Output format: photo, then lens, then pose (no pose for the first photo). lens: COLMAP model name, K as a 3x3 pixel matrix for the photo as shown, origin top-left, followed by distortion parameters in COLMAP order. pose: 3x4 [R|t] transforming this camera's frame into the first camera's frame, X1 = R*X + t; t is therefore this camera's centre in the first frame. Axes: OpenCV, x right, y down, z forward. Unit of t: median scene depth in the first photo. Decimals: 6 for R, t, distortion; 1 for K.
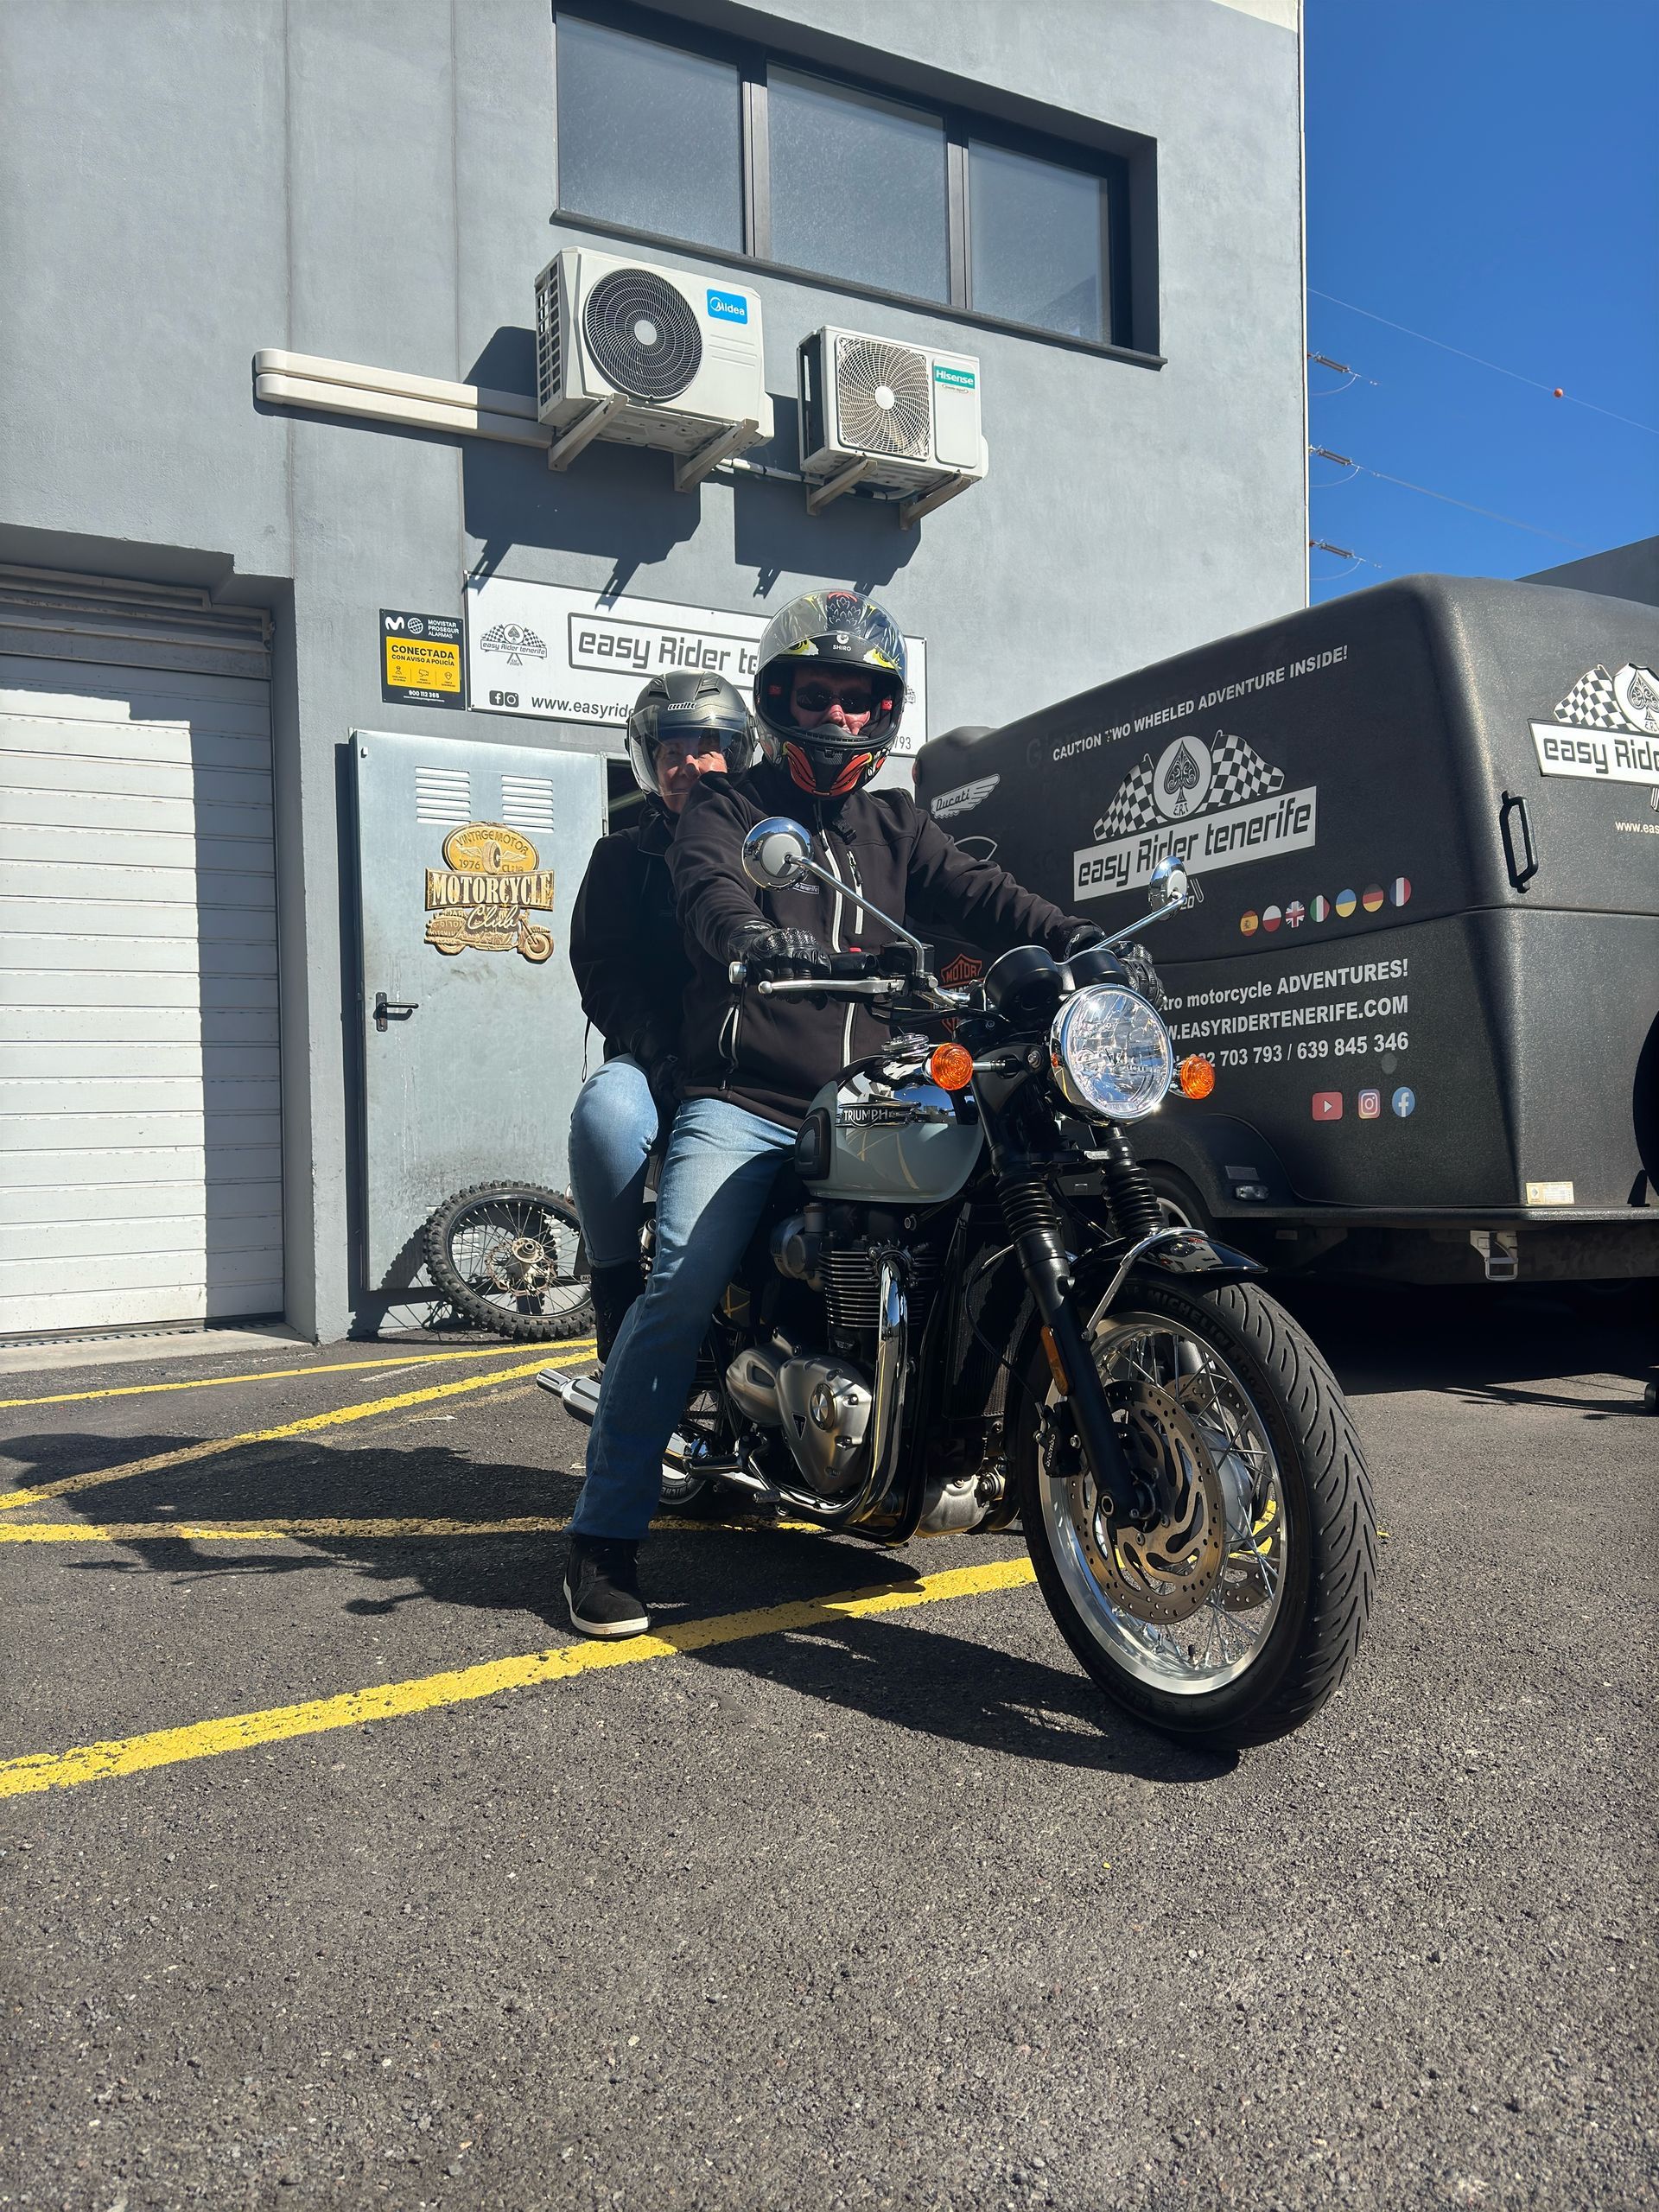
lens RADIAL K [[1795.2, 0, 834.8], [0, 1795.2, 1113.5], [0, 0, 1]] dist [0.215063, -0.457224]
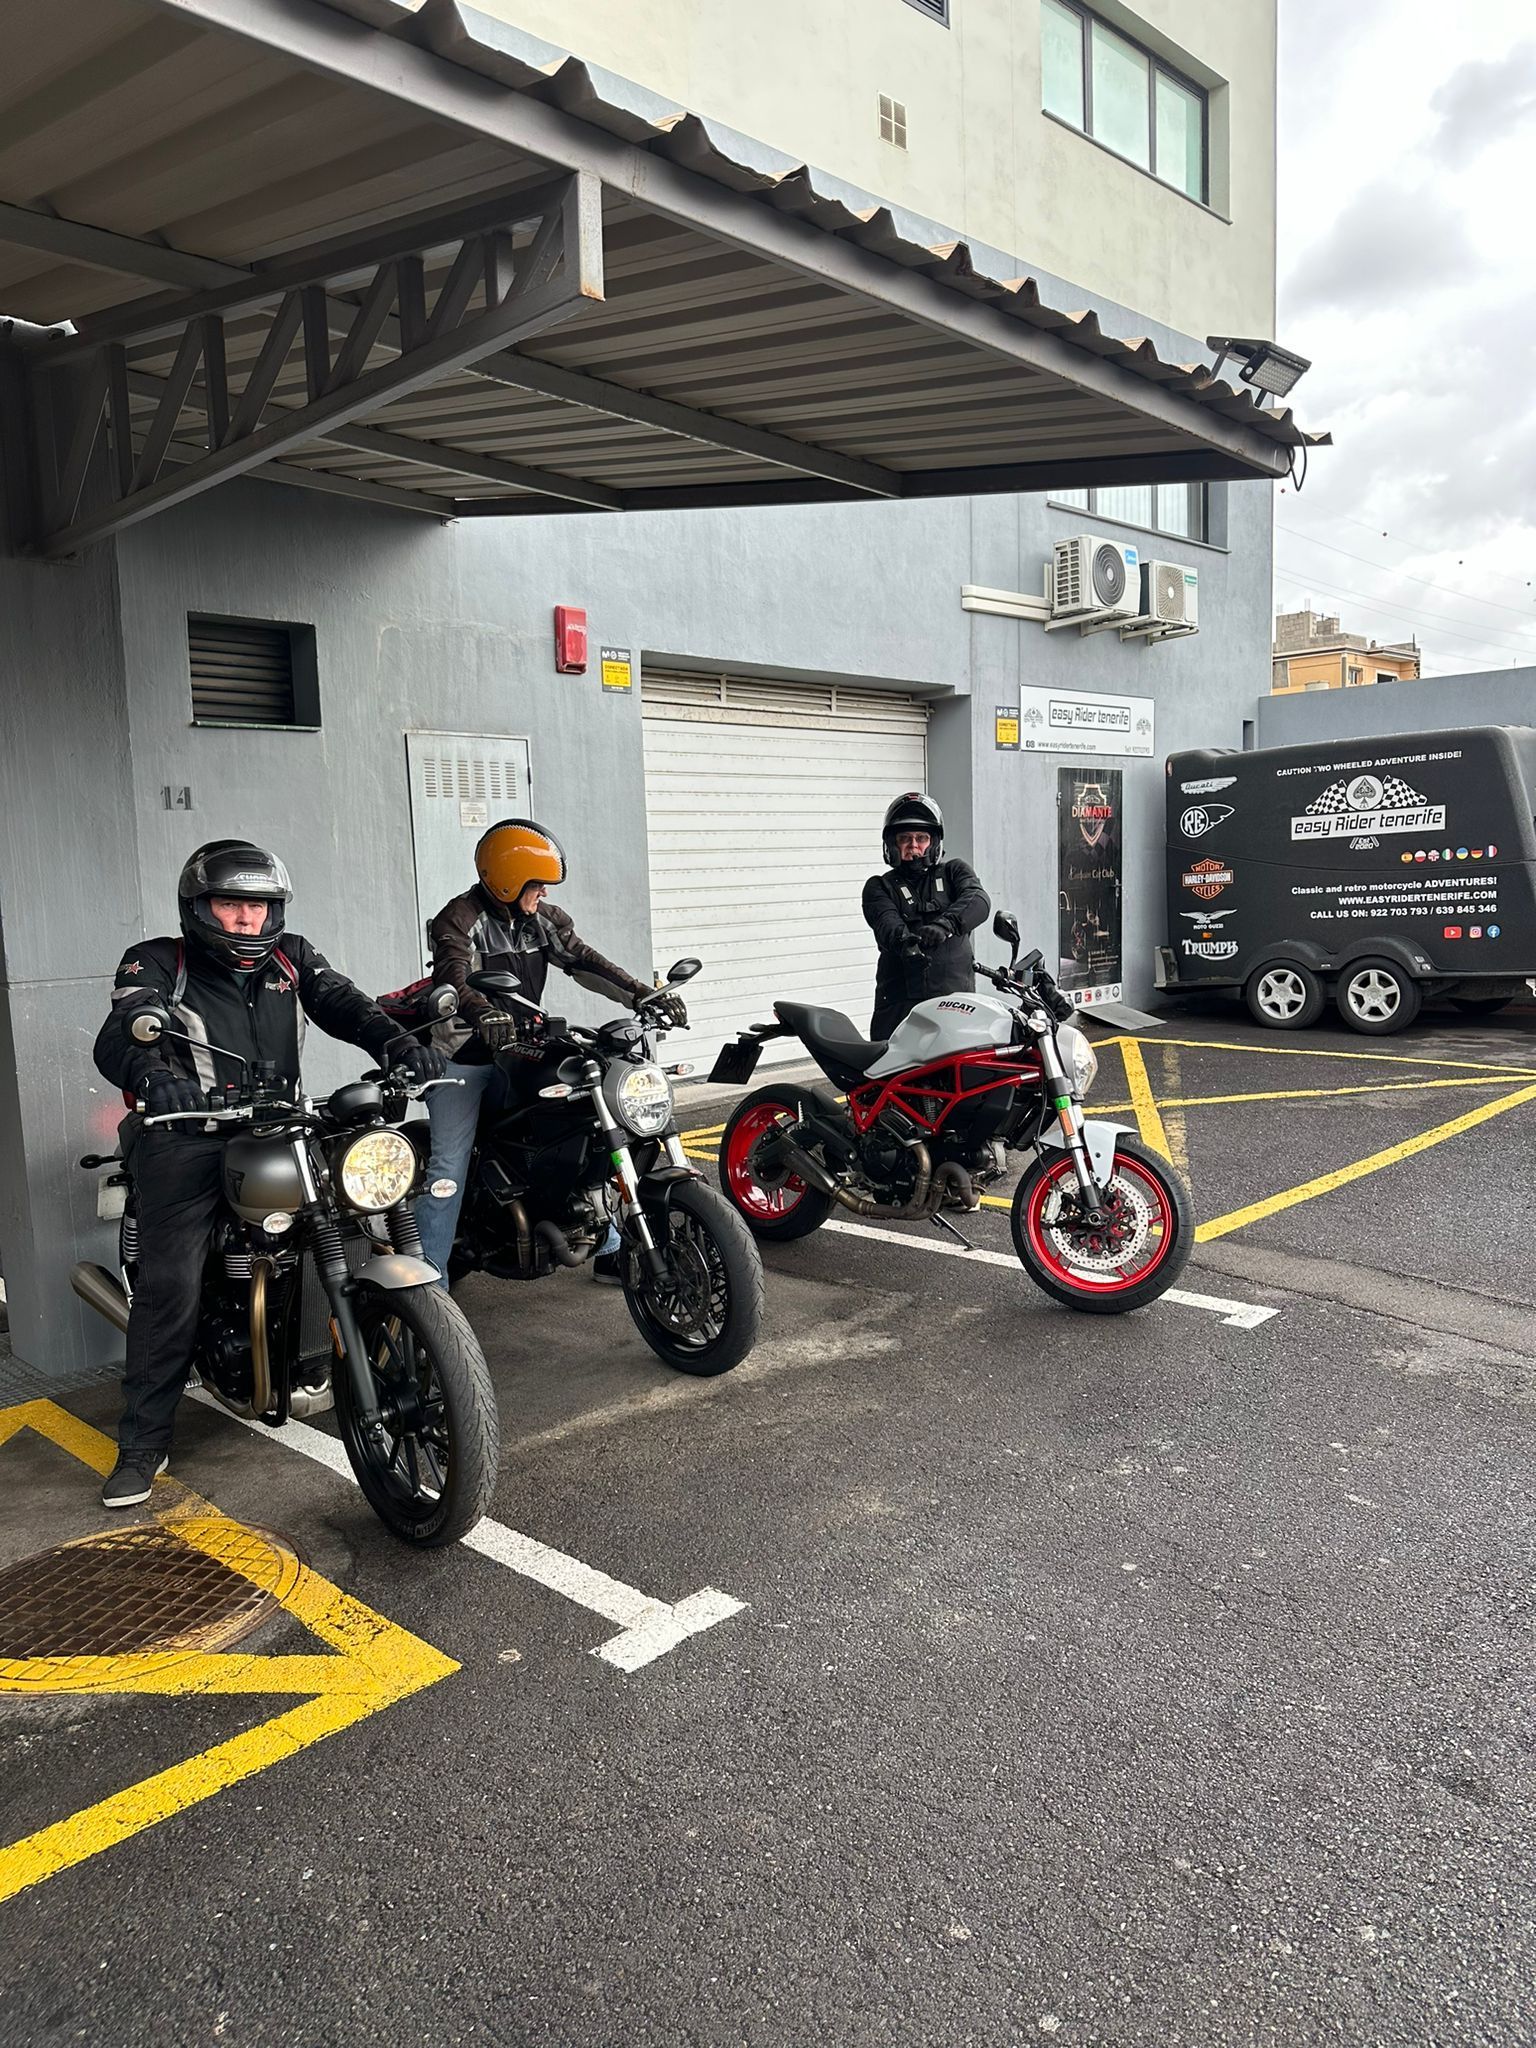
lens RADIAL K [[1469.4, 0, 810.5], [0, 1469.4, 1031.8], [0, 0, 1]] dist [0.190190, -0.399164]
pose [[0.955676, -0.049357, 0.290255, -0.980792], [0.020841, 0.994716, 0.100528, -0.077789], [-0.293683, -0.090023, 0.951654, -0.614933]]
